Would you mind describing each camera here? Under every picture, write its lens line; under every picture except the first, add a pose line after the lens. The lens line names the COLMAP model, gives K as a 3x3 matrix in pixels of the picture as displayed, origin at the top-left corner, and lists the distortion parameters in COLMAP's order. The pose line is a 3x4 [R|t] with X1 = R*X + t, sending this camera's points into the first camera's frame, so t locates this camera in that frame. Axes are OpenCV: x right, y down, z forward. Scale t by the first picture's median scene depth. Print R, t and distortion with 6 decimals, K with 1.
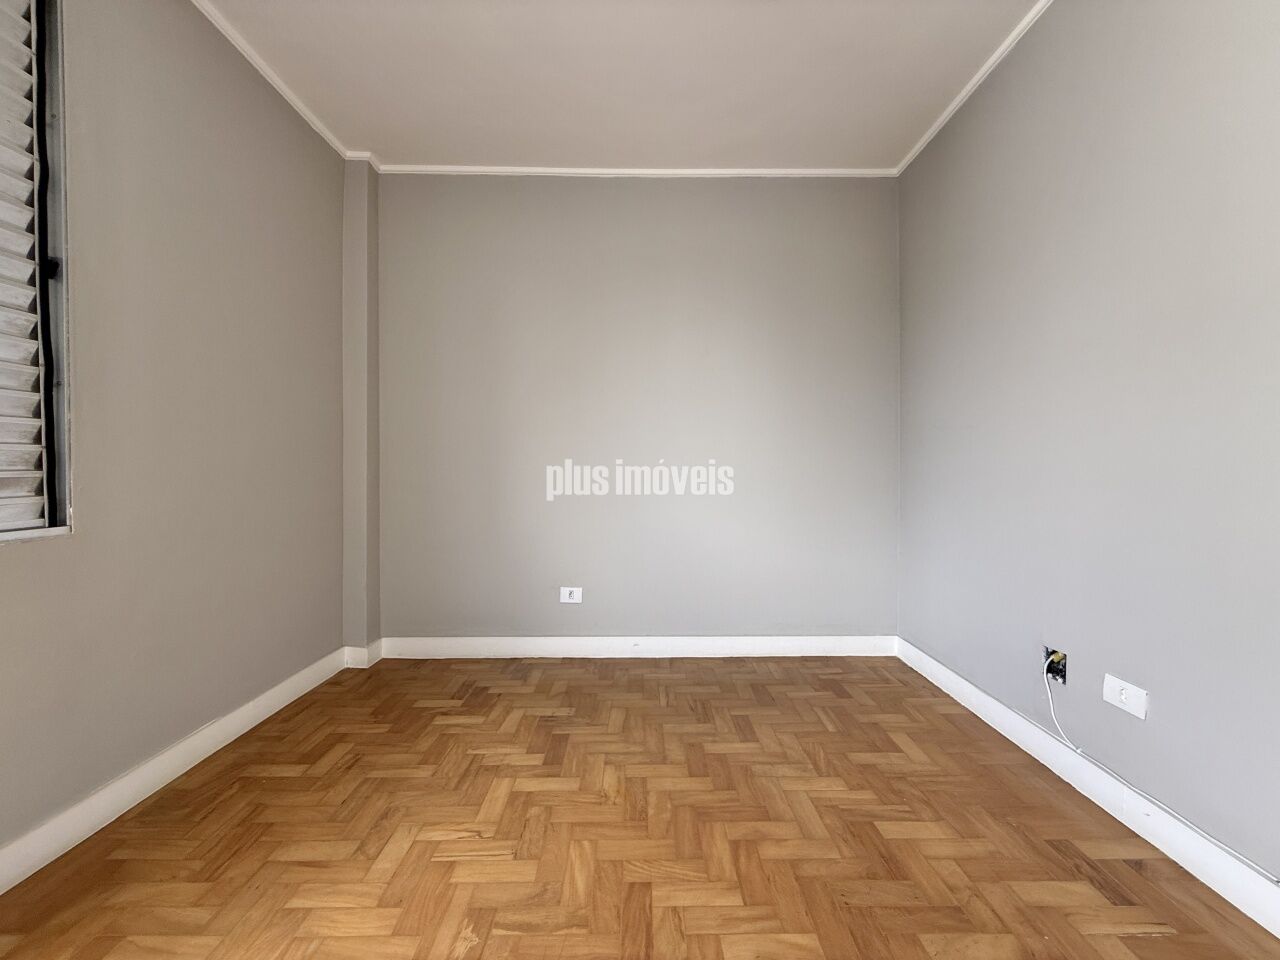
lens RADIAL K [[512.2, 0, 637.1], [0, 512.2, 481.0], [0, 0, 1]] dist [-0.000264, 0.000272]
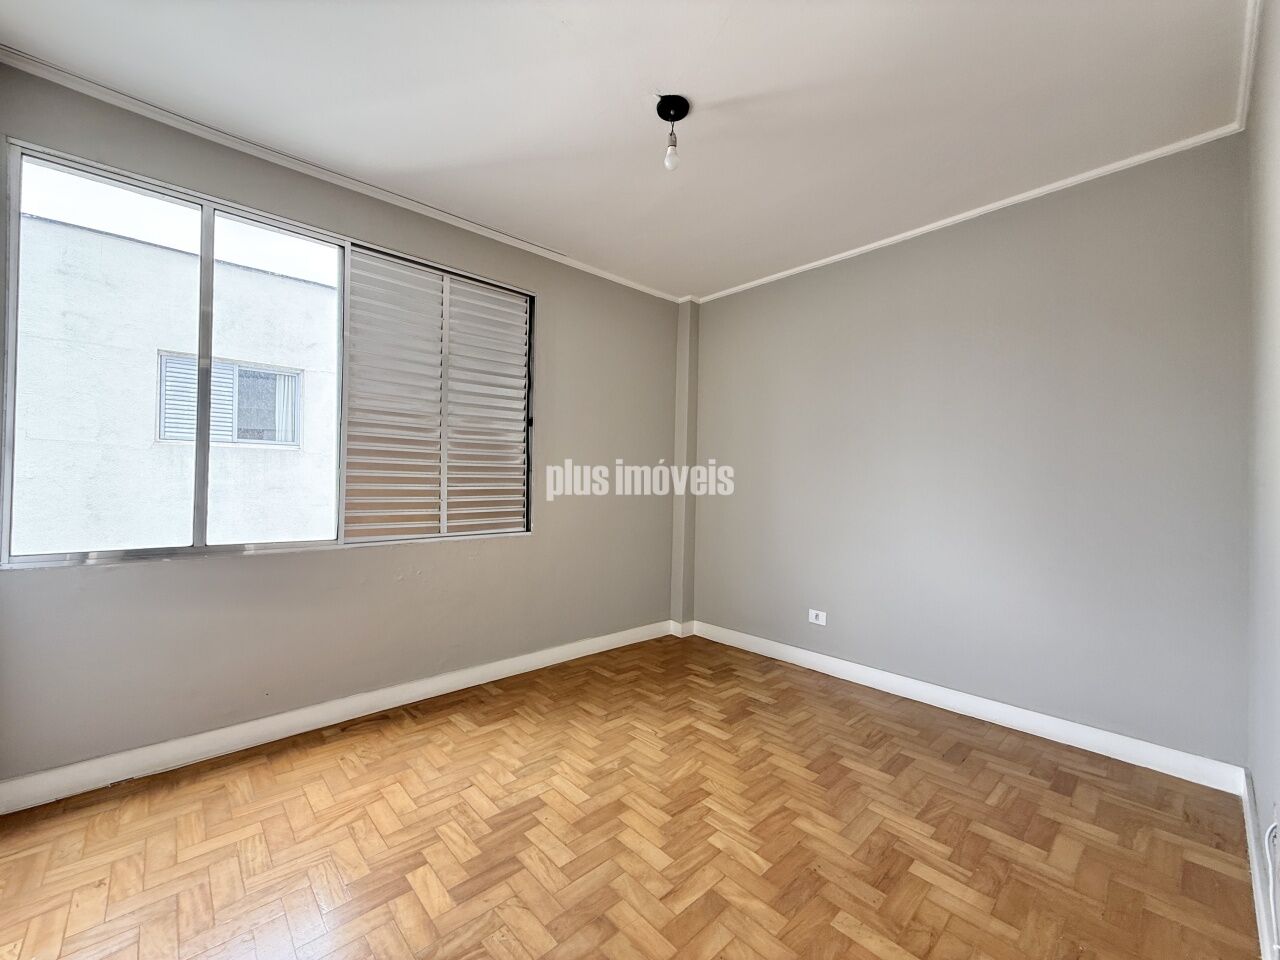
lens RADIAL K [[513.8, 0, 640.6], [0, 513.8, 482.0], [0, 0, 1]] dist [-0.001545, -0.000246]
pose [[0.674737, 0.007717, -0.738018, 0.641972], [-0.029258, 0.999439, -0.016299, -0.078827], [0.737478, 0.032590, 0.674585, -0.147270]]
